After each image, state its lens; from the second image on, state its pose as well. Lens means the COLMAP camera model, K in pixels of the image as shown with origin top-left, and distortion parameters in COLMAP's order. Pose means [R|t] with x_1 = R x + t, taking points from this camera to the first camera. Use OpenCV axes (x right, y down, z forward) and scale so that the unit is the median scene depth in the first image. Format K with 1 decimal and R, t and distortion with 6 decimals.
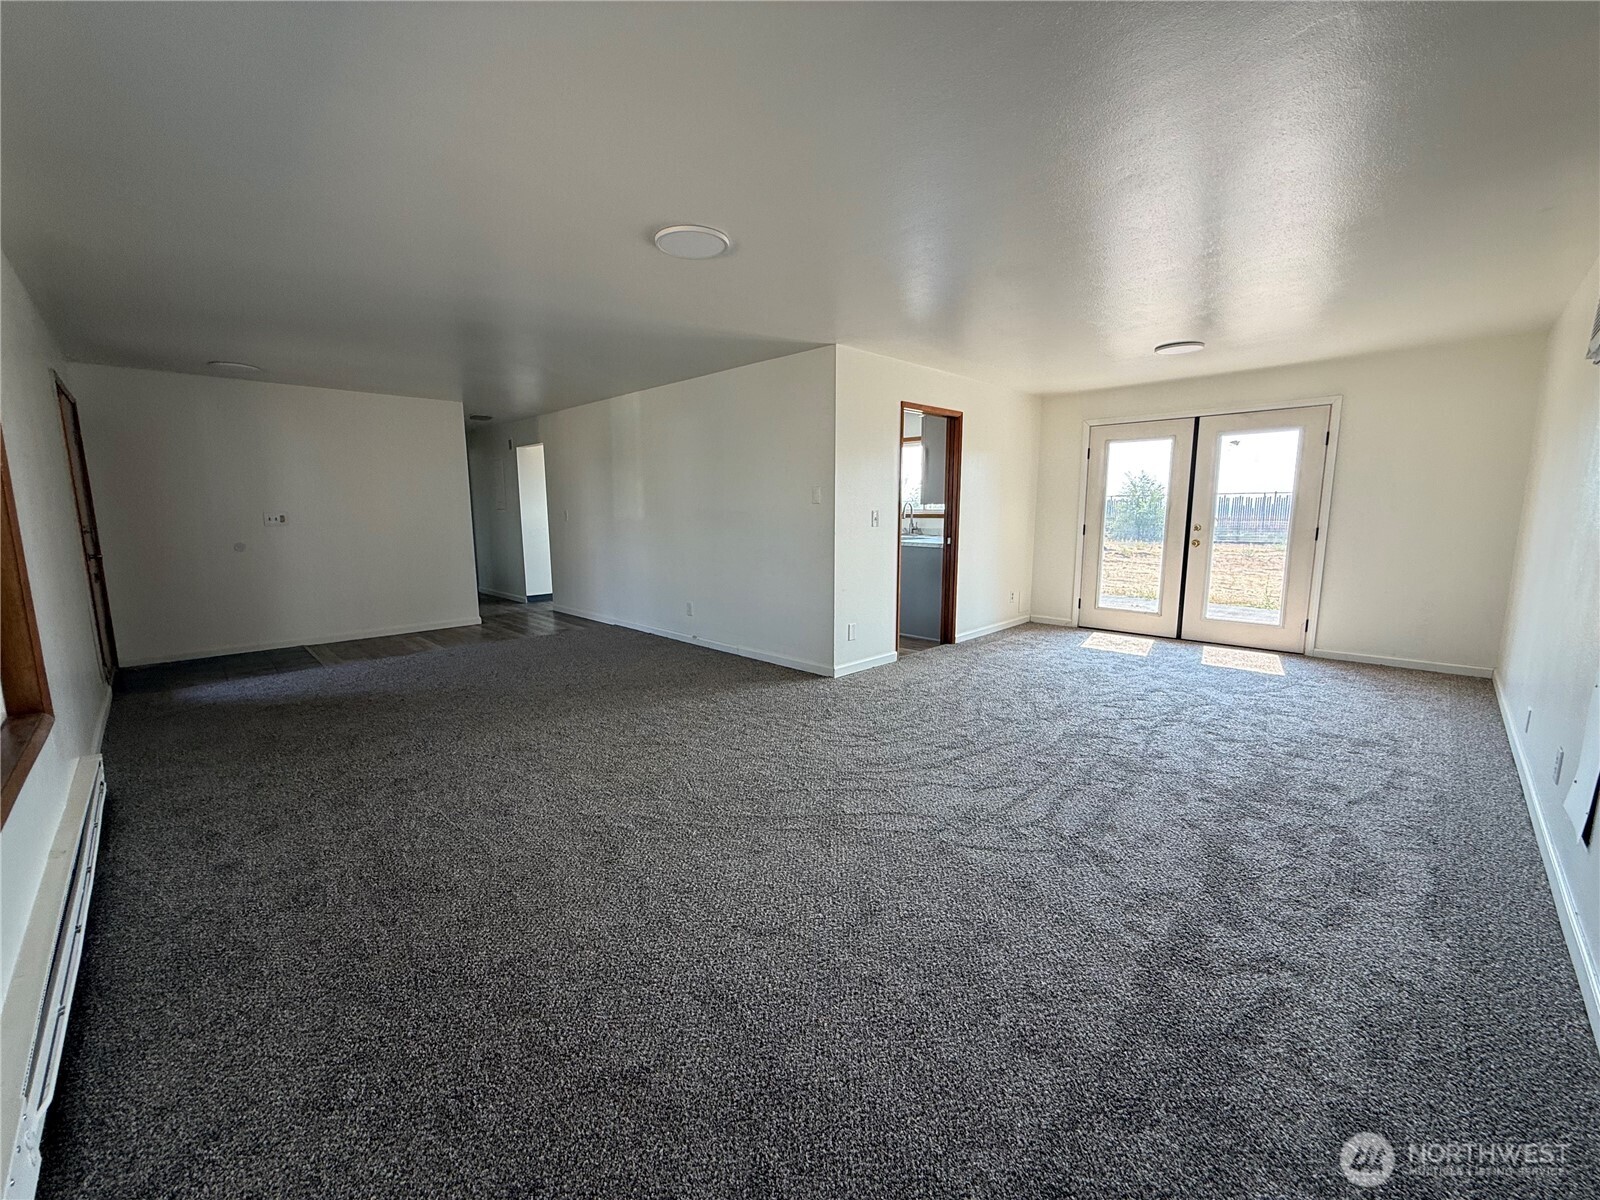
lens RADIAL K [[635.6, 0, 800.0], [0, 635.6, 600.0], [0, 0, 1]] dist [0.000348, 0.000012]
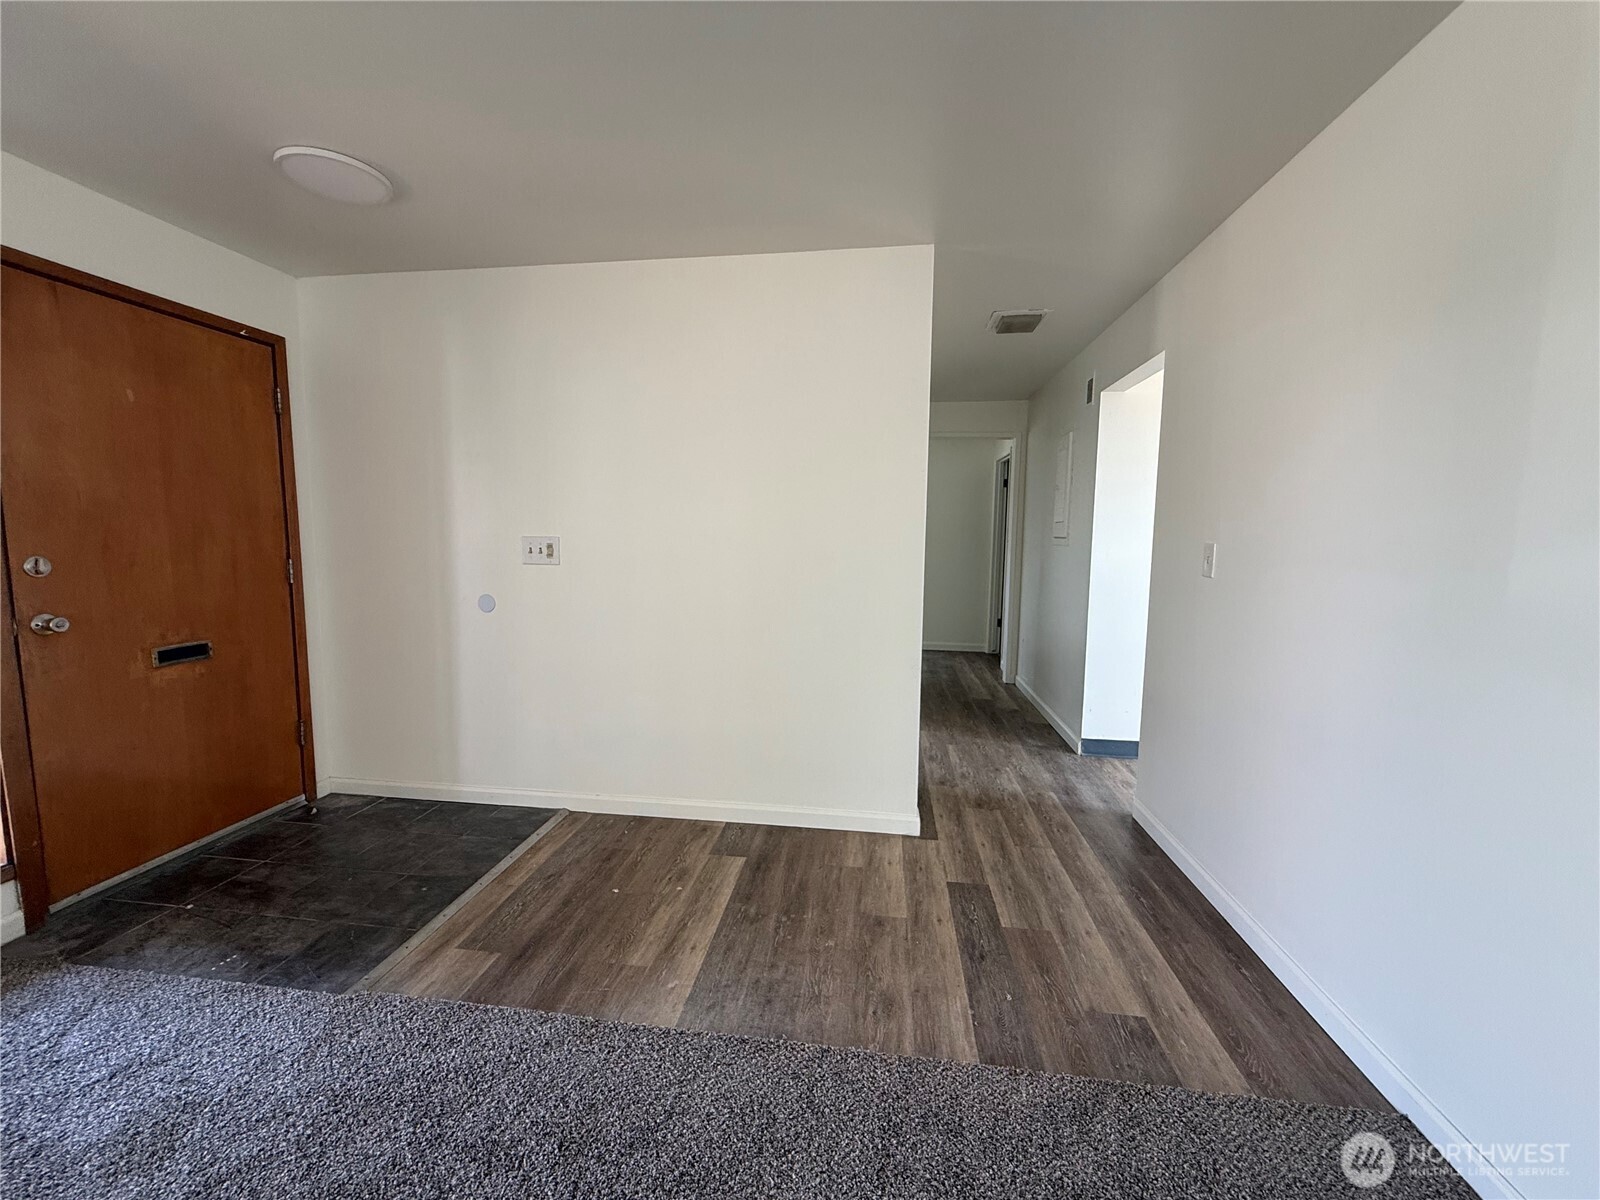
lens RADIAL K [[635.6, 0, 800.0], [0, 635.6, 600.0], [0, 0, 1]] dist [0.000348, 0.000012]
pose [[0.605216, 0.095194, -0.790349, -0.261297], [-0.125318, 0.991838, 0.023498, -0.104207], [0.786136, 0.084824, 0.612206, 0.712399]]
